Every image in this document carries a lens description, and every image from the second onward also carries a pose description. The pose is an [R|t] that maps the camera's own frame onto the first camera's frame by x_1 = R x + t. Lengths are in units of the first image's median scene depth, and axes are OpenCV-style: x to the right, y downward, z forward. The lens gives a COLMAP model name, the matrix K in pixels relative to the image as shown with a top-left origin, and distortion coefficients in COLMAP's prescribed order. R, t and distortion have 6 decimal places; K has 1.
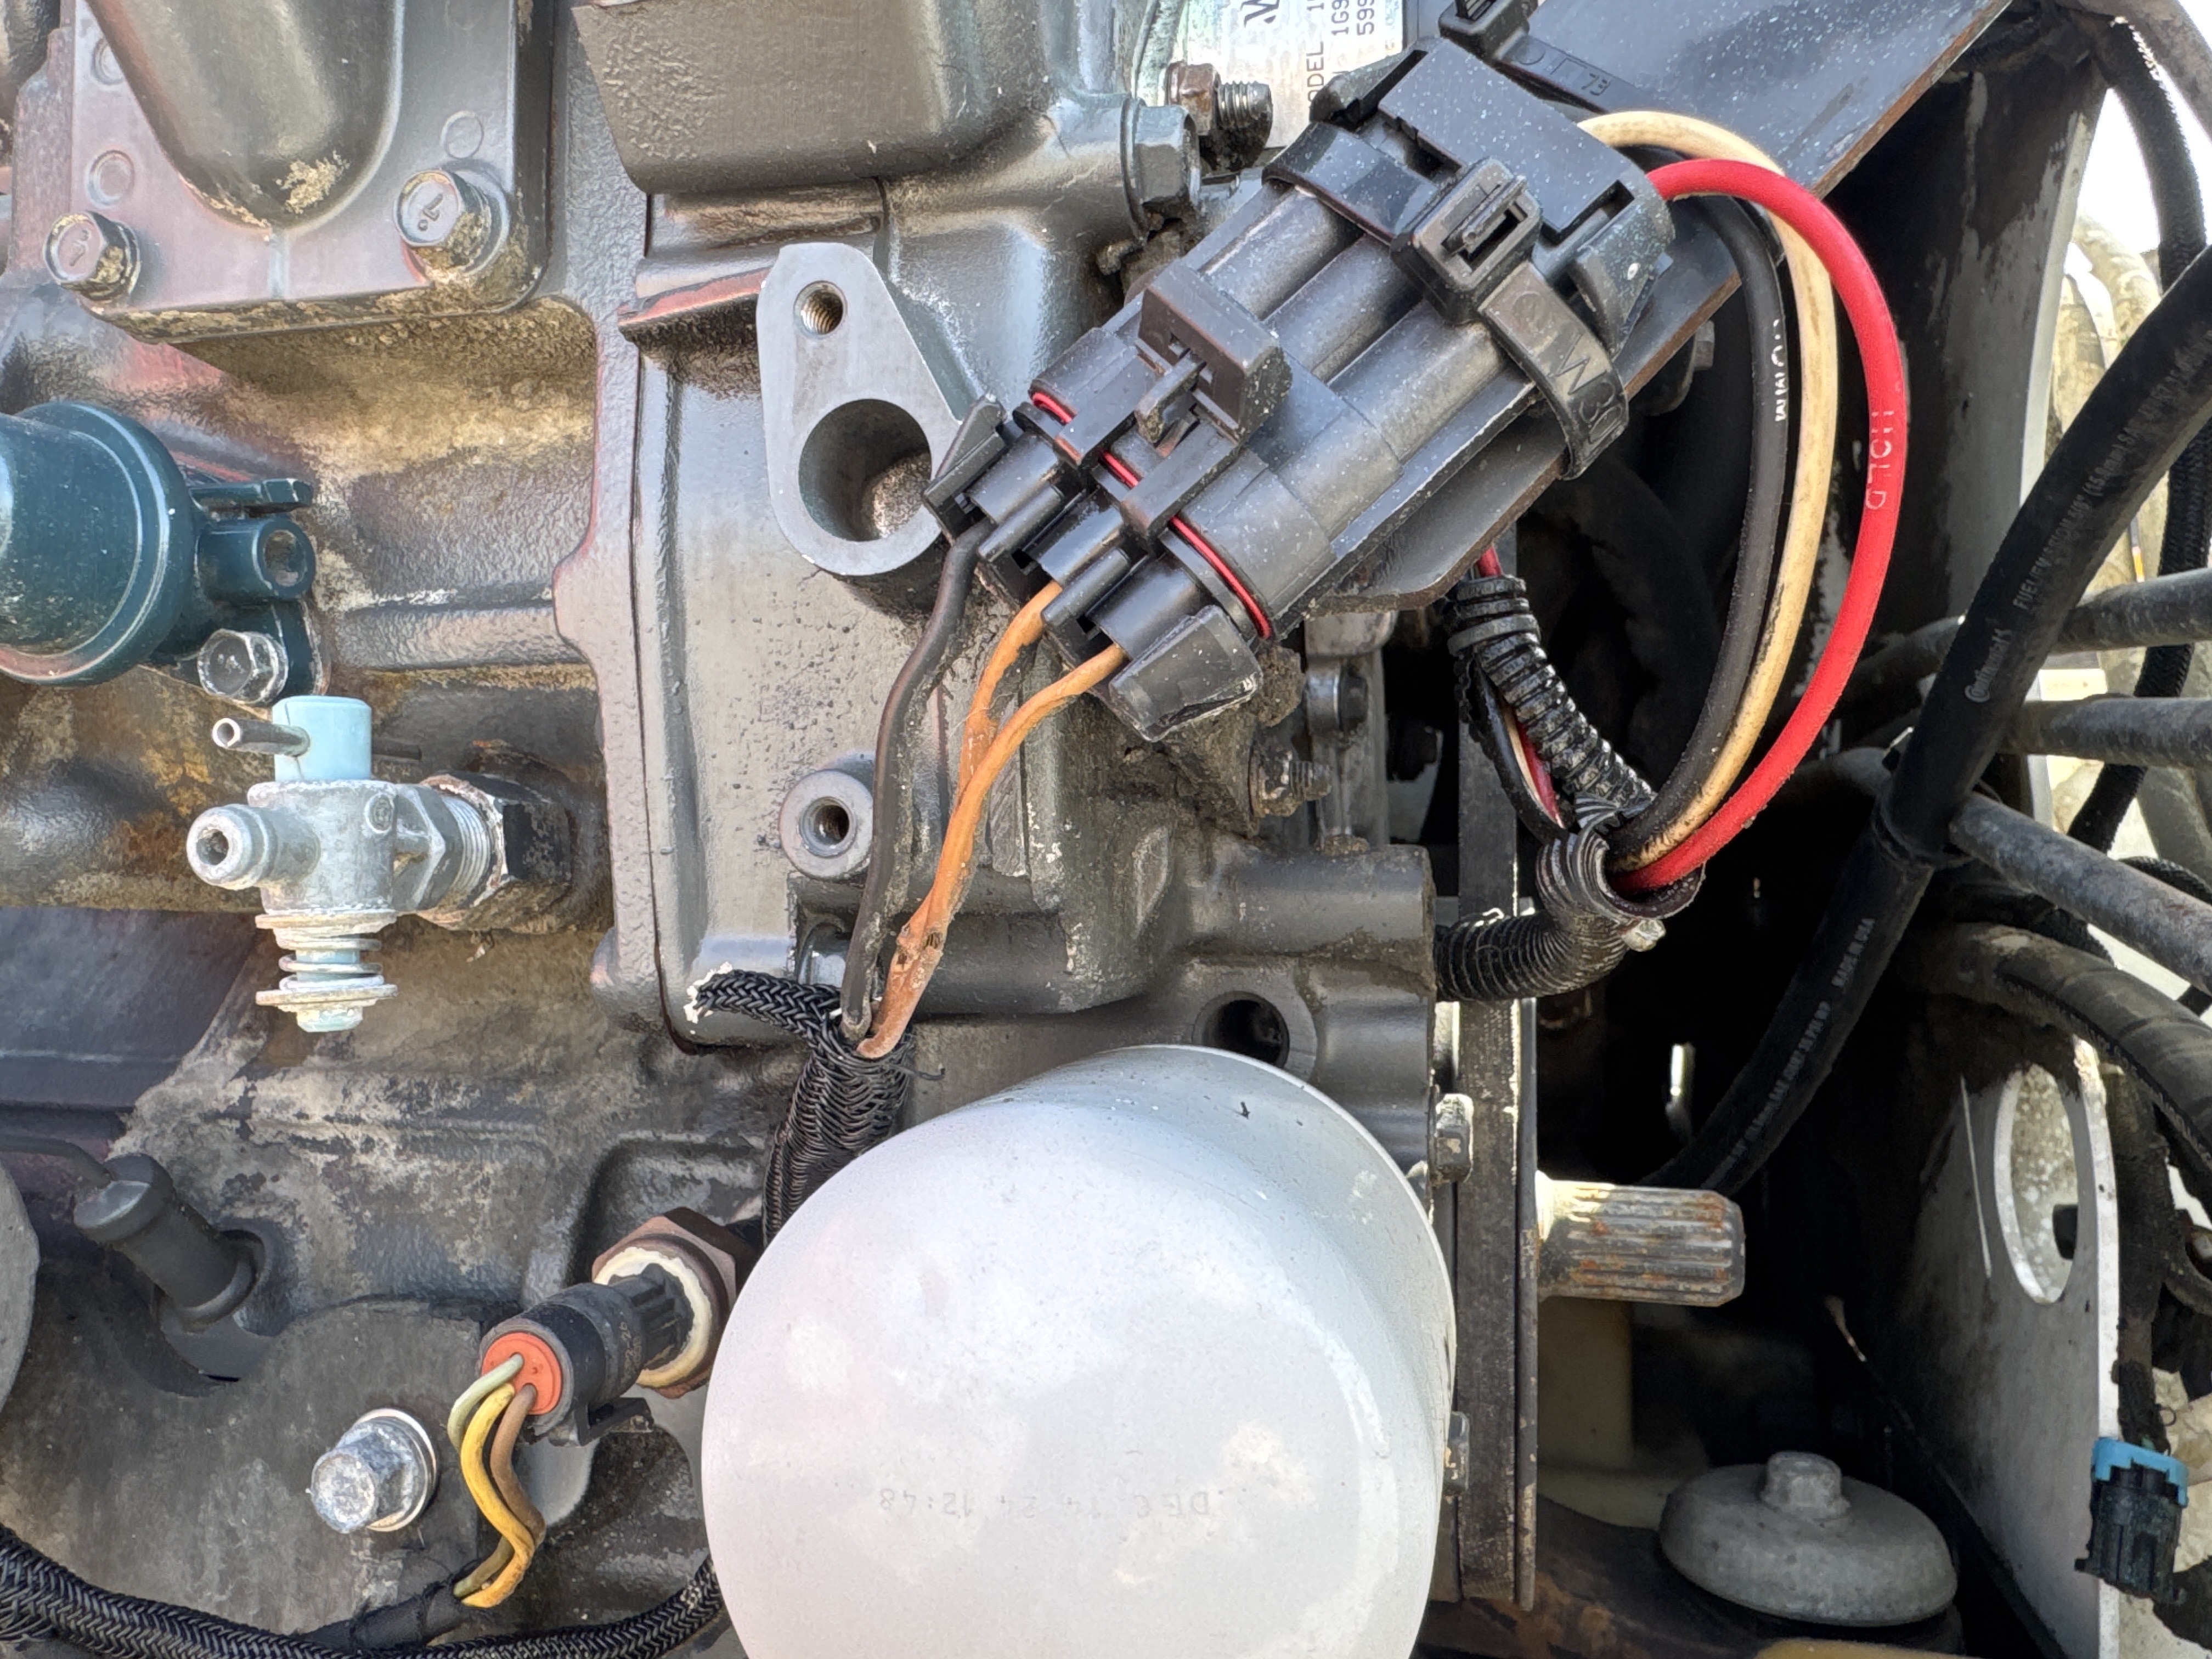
lens RADIAL K [[1484.6, 0, 1104.3], [0, 1484.6, 834.8], [0, 0, 1]] dist [-0.004260, 0.001524]
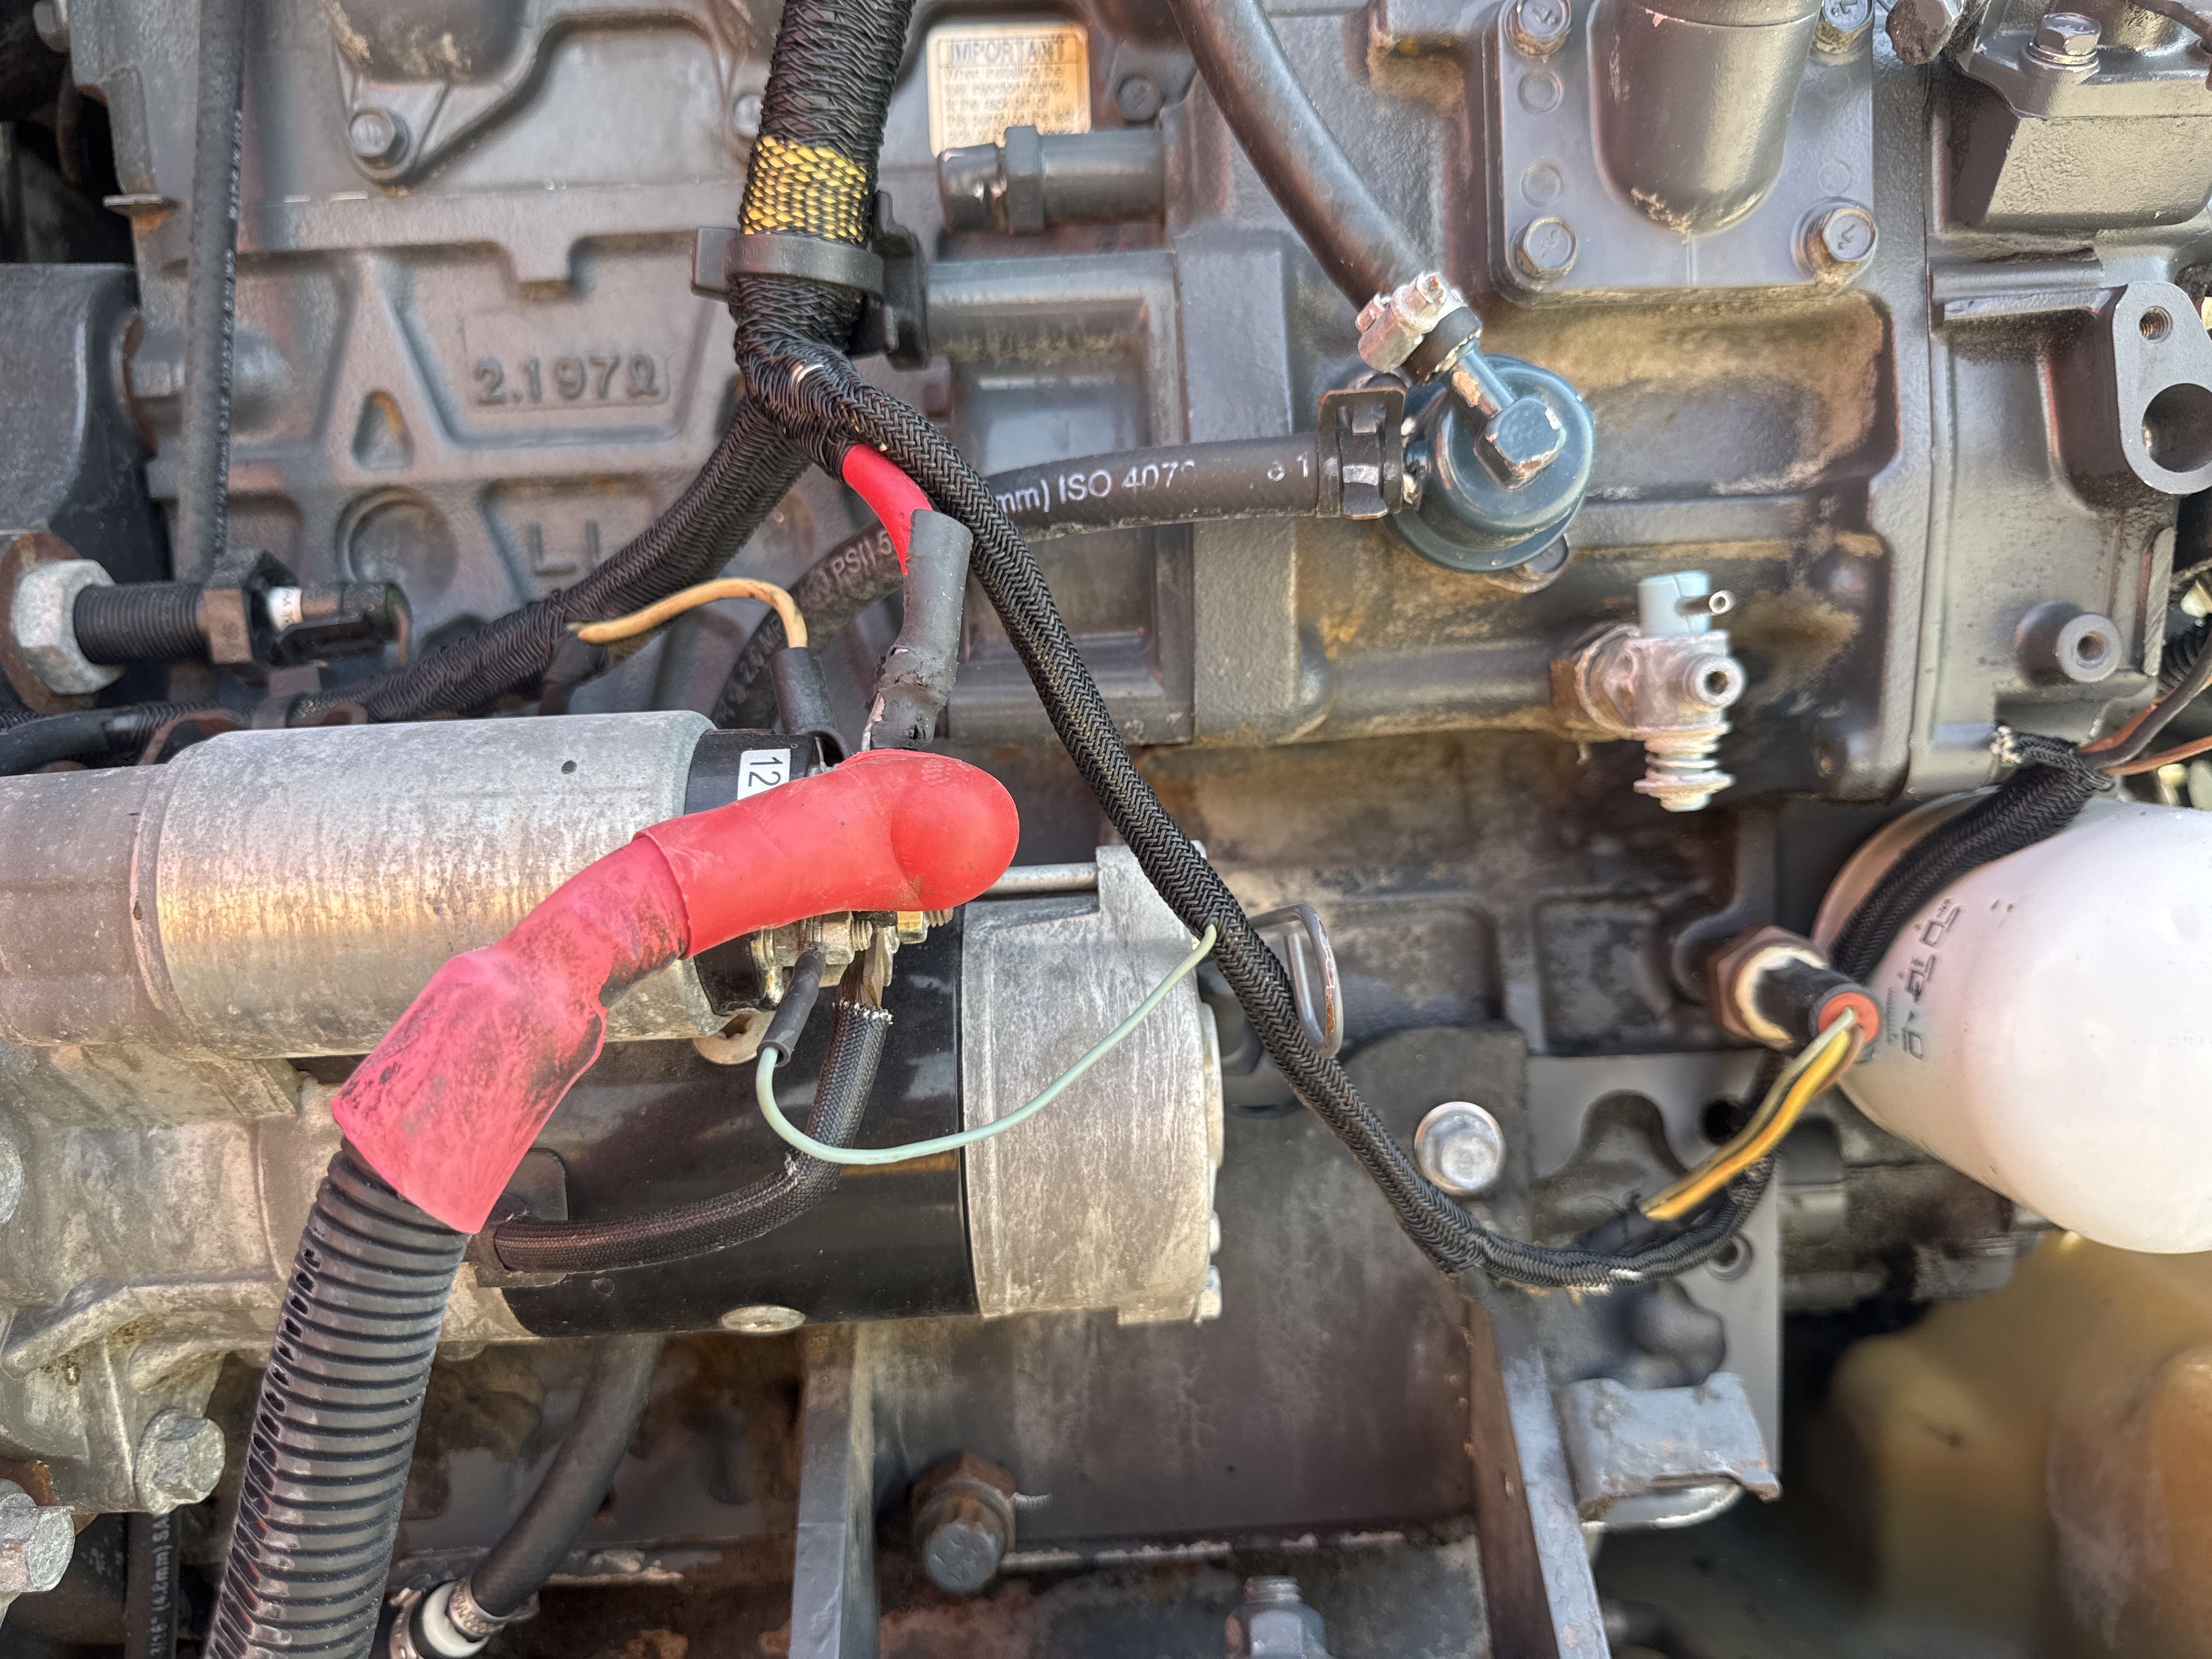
lens RADIAL K [[1588.1, 0, 1108.6], [0, 1588.1, 826.5], [0, 0, 1]] dist [0.002077, -0.019268]
pose [[0.964658, -0.074451, 0.252768, -1.292167], [0.043809, 0.991219, 0.124765, -0.059120], [-0.259837, -0.109282, 0.959449, -0.301547]]
